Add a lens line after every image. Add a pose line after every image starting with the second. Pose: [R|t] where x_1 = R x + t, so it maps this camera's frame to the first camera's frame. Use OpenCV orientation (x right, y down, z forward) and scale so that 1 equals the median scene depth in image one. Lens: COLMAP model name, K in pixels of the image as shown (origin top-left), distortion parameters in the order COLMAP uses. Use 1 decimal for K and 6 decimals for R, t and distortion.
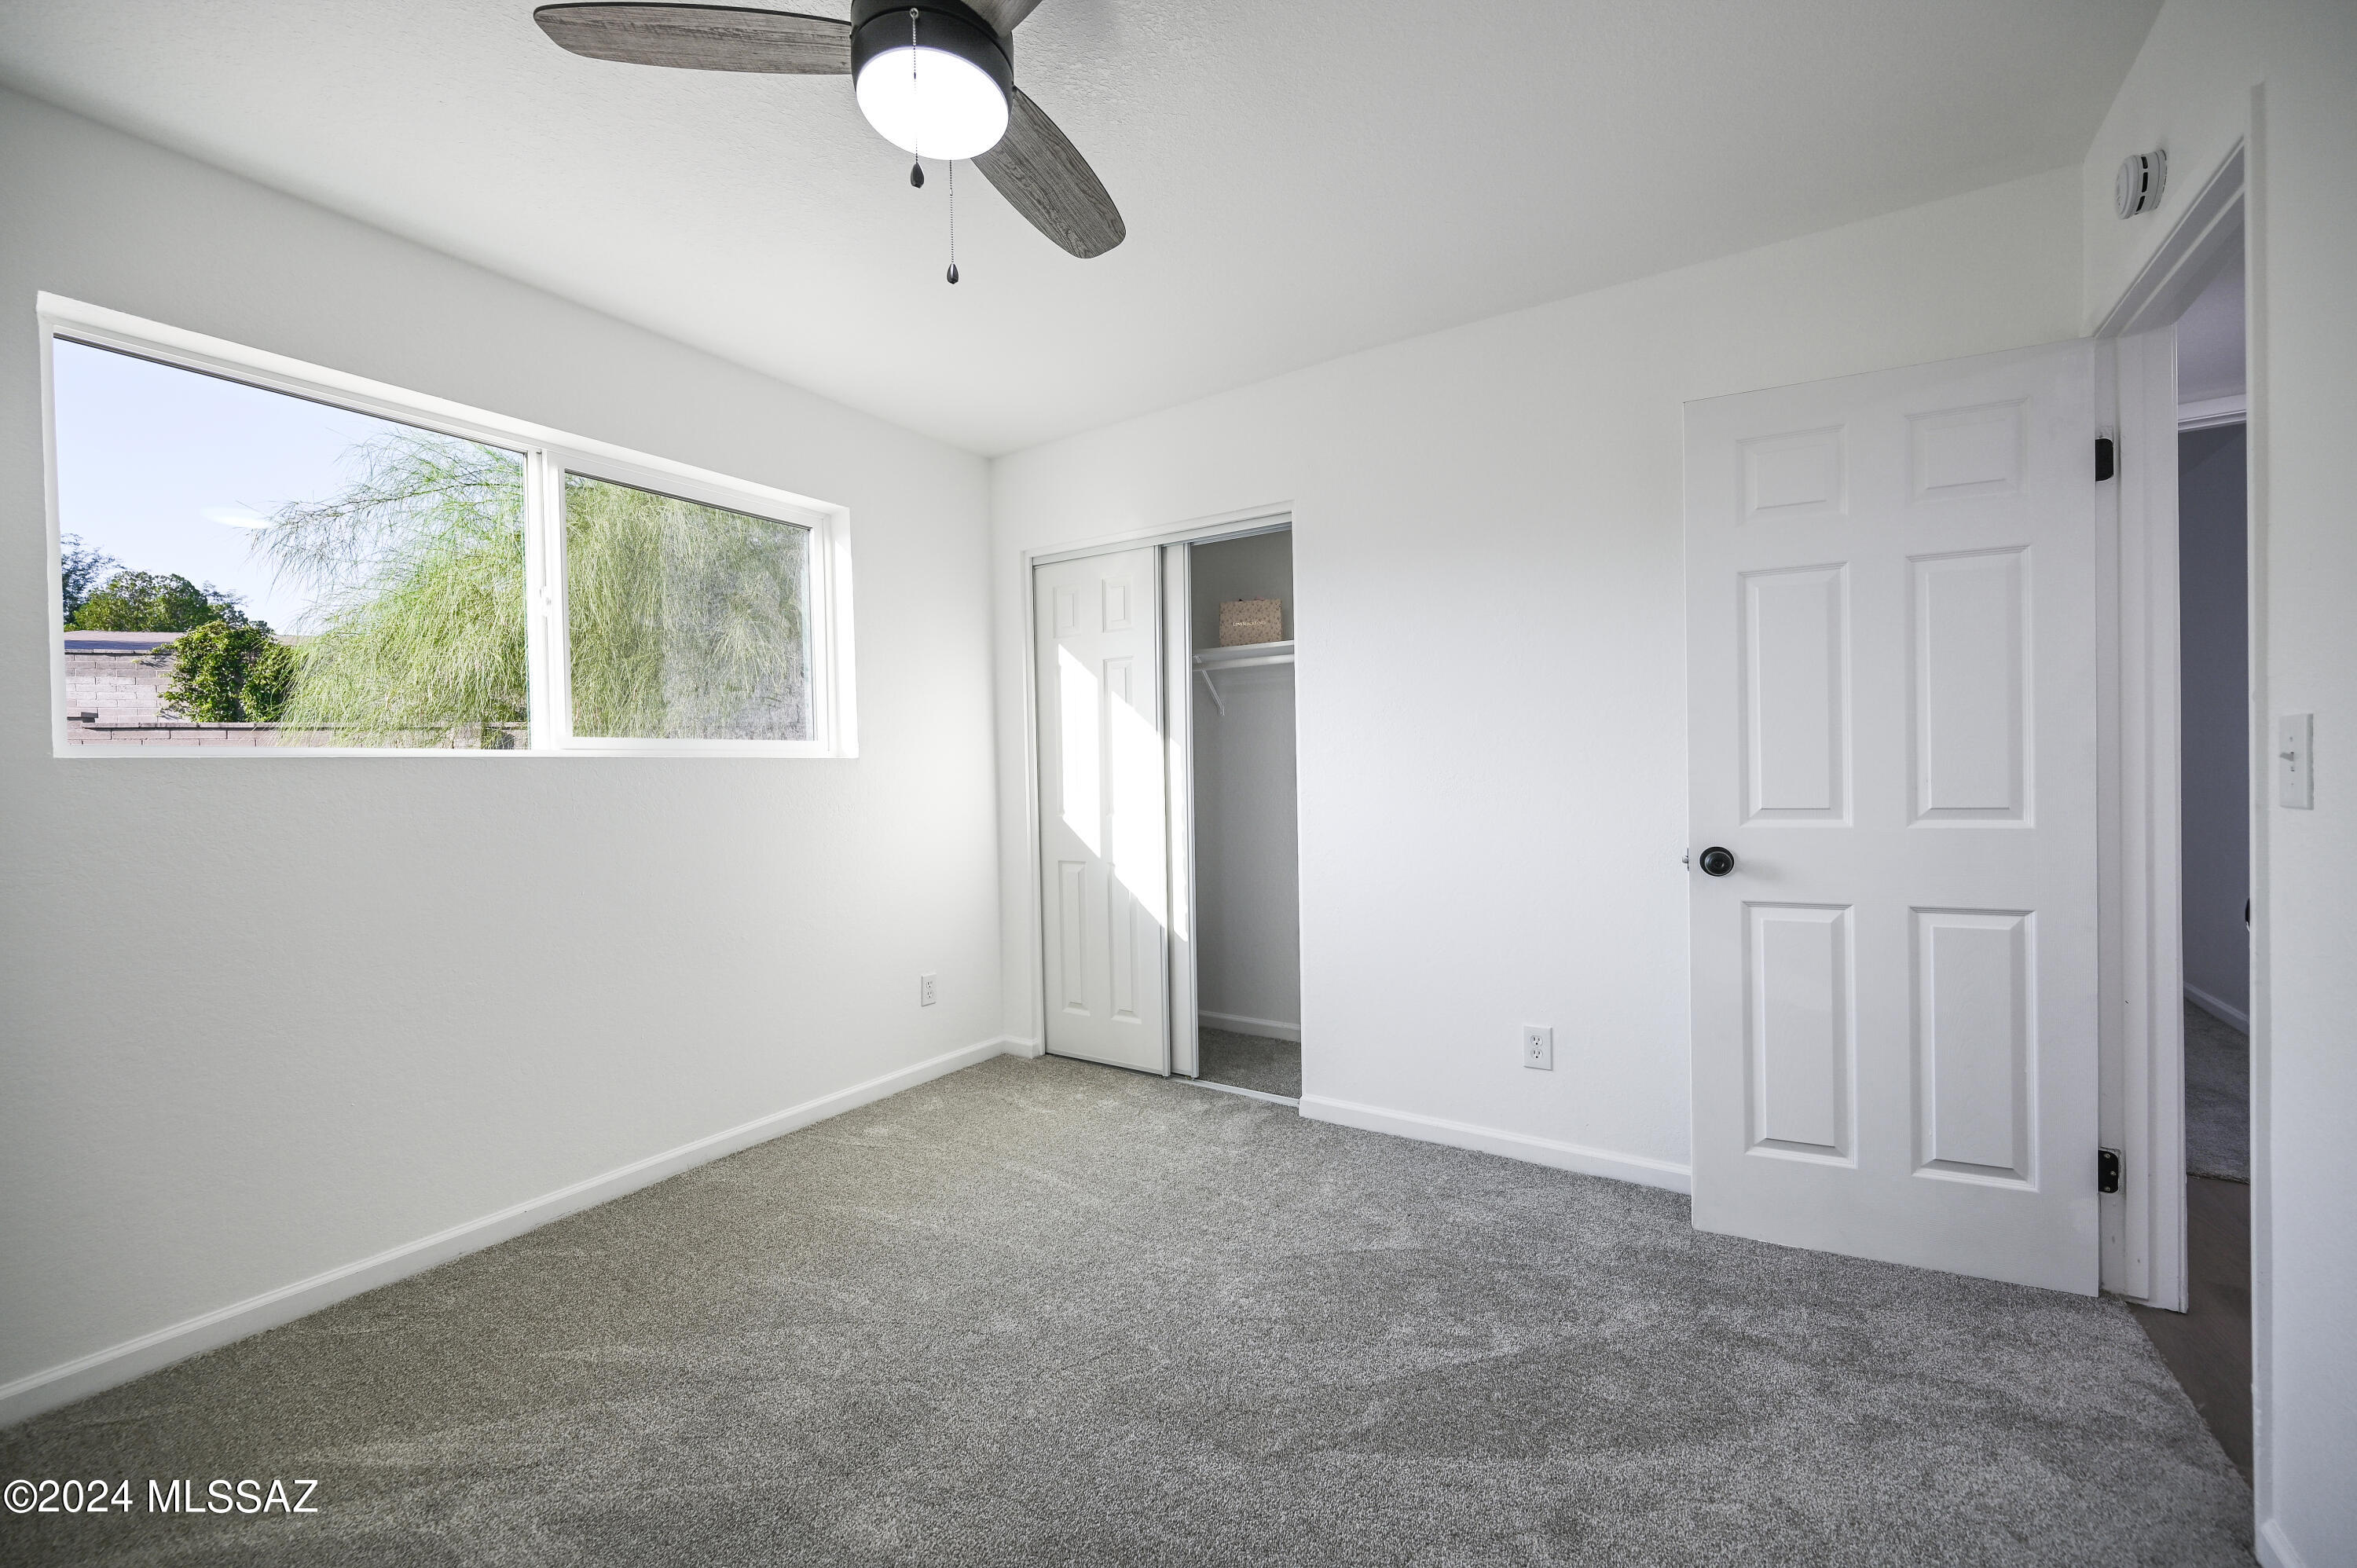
lens RADIAL K [[926.0, 0, 1182.8], [0, 926.0, 782.4], [0, 0, 1]] dist [0.000584, -0.000076]
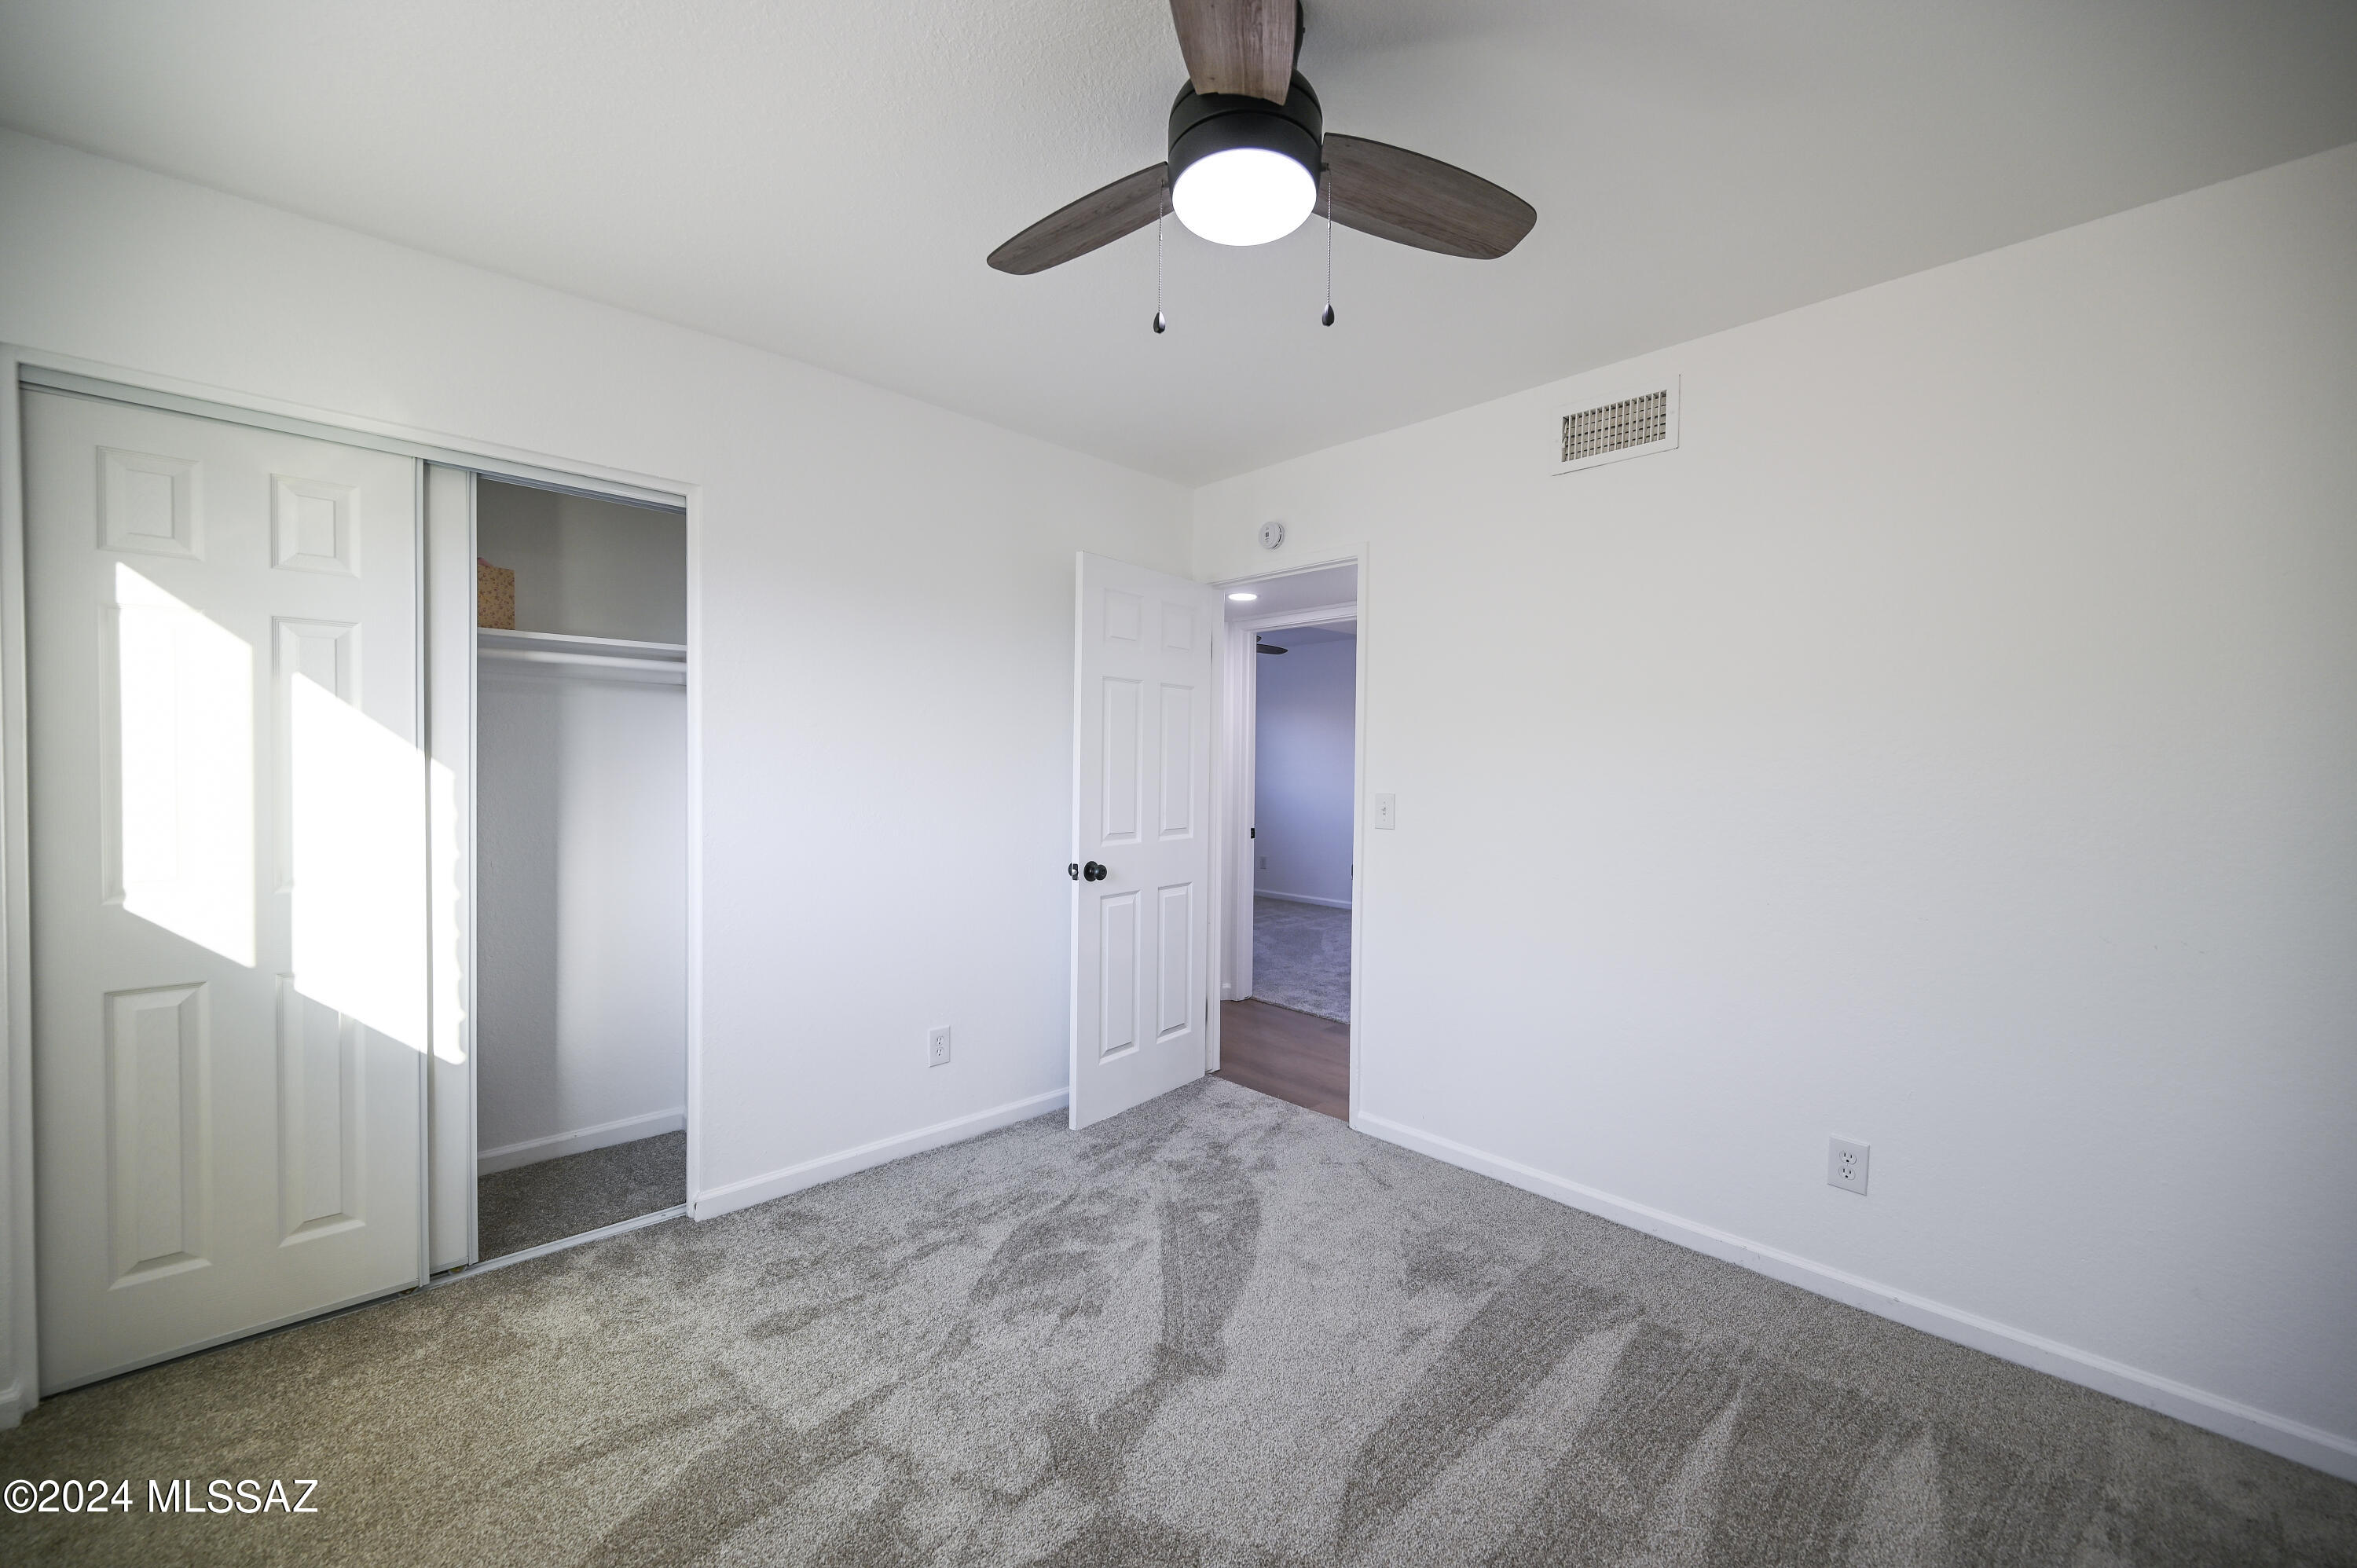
lens RADIAL K [[926.0, 0, 1186.1], [0, 926.0, 782.2], [0, 0, 1]] dist [0.000584, -0.000076]
pose [[0.226543, 0.002826, 0.973997, -0.530144], [-0.006592, 0.999977, -0.001368, -0.035251], [-0.973979, -0.006111, 0.226557, 0.341311]]
